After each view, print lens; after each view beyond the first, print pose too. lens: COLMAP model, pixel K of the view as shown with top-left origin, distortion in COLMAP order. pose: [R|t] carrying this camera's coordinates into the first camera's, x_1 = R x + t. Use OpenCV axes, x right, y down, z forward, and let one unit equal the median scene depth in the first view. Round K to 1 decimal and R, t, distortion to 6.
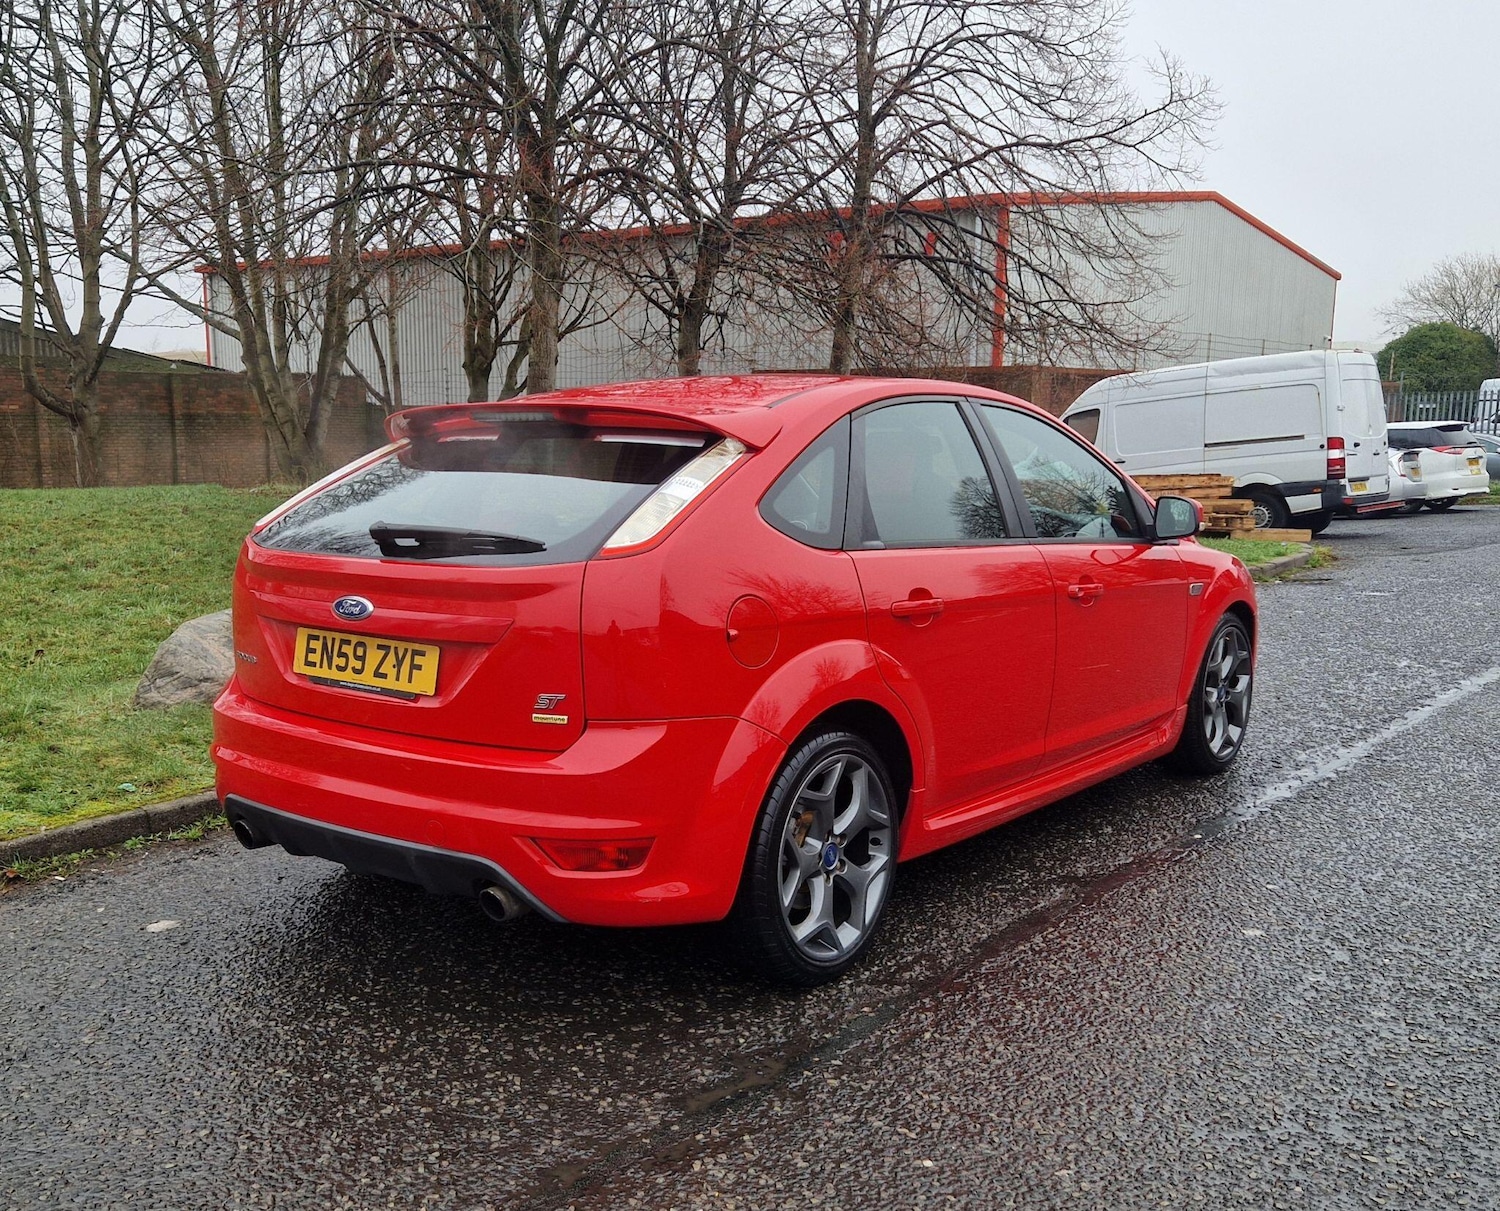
lens RADIAL K [[1361.8, 0, 672.9], [0, 1361.8, 625.4], [0, 0, 1]] dist [0.081920, -0.058129]
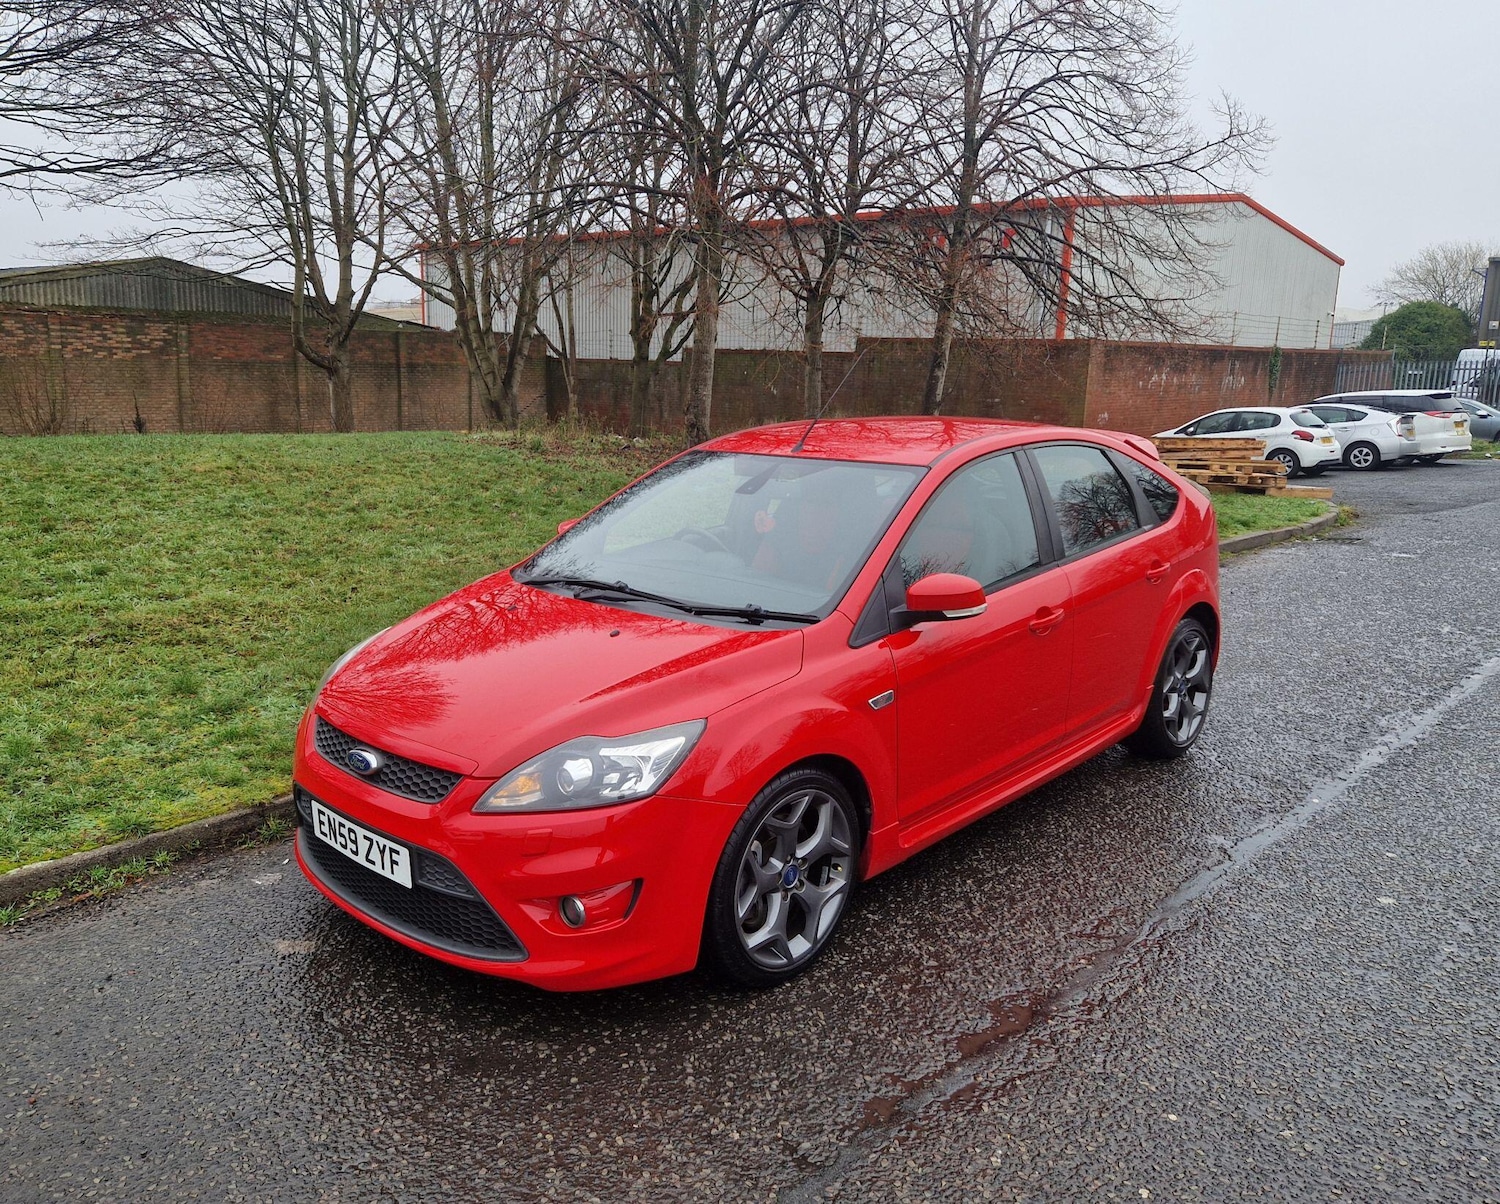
lens RADIAL K [[1084.6, 0, 714.8], [0, 1084.6, 551.9], [0, 0, 1]] dist [0.080622, -0.061275]
pose [[0.998087, 0.027438, -0.055397, -0.128103], [-0.026366, 0.999453, 0.019984, -0.090318], [0.055915, -0.018486, 0.998264, -0.014556]]
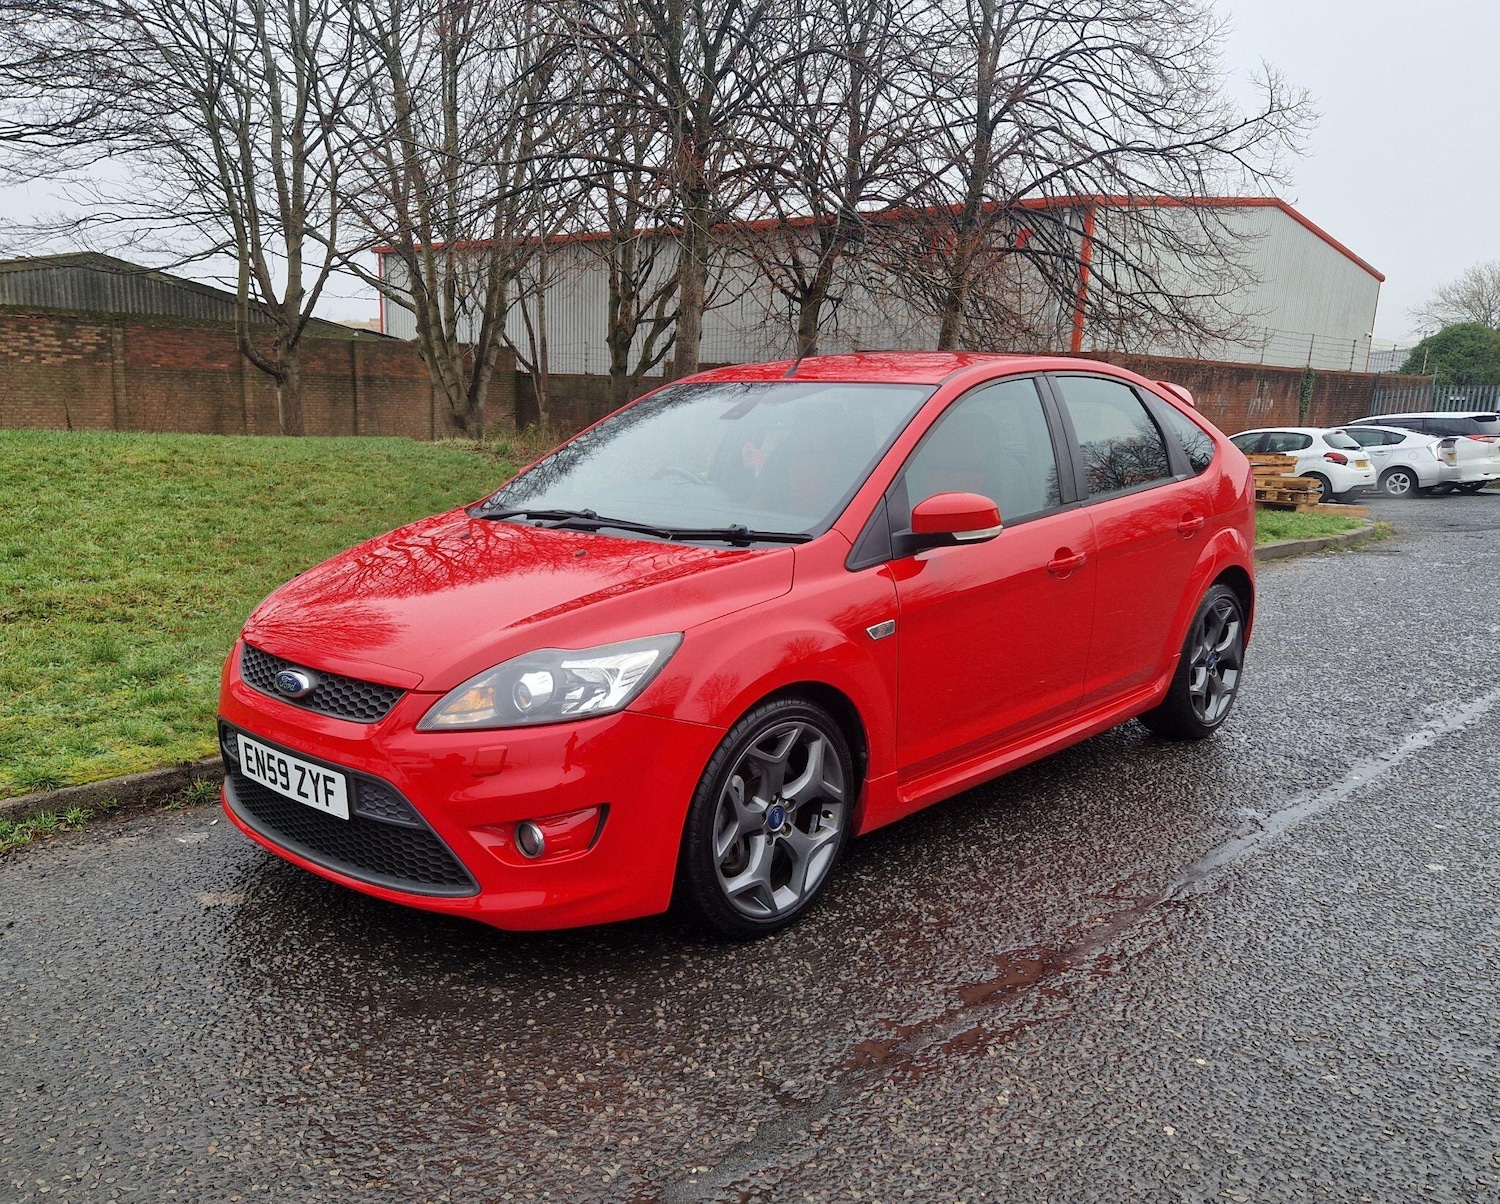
lens RADIAL K [[1167.6, 0, 704.0], [0, 1167.6, 641.3], [0, 0, 1]] dist [0.072048, -0.049947]
pose [[0.998064, 0.039068, -0.048393, -0.124970], [-0.036080, 0.997476, 0.061153, 0.003540], [0.050660, -0.059288, 0.996955, 0.026582]]
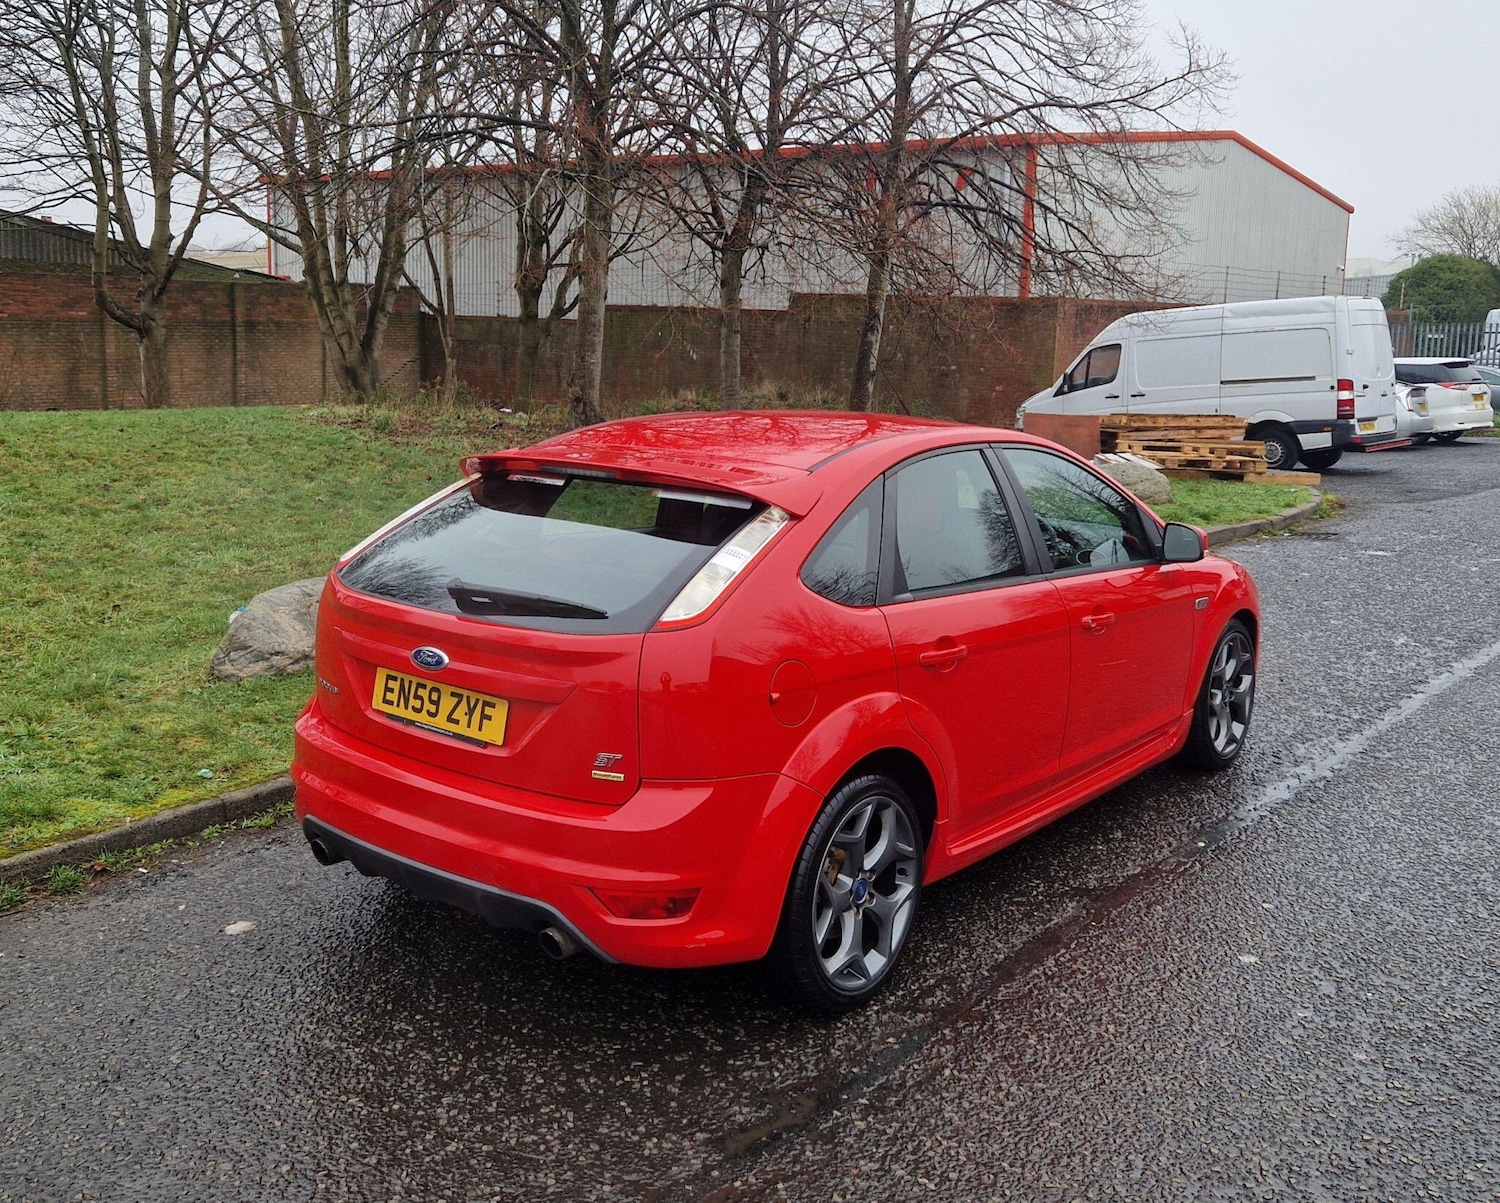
lens RADIAL K [[1316.9, 0, 714.7], [0, 1316.9, 479.8], [0, 0, 1]] dist [0.080094, -0.055730]
pose [[0.999787, 0.020332, 0.003457, -0.009751], [-0.020208, 0.999260, -0.032734, -0.107968], [-0.004120, 0.032657, 0.999458, -0.059799]]
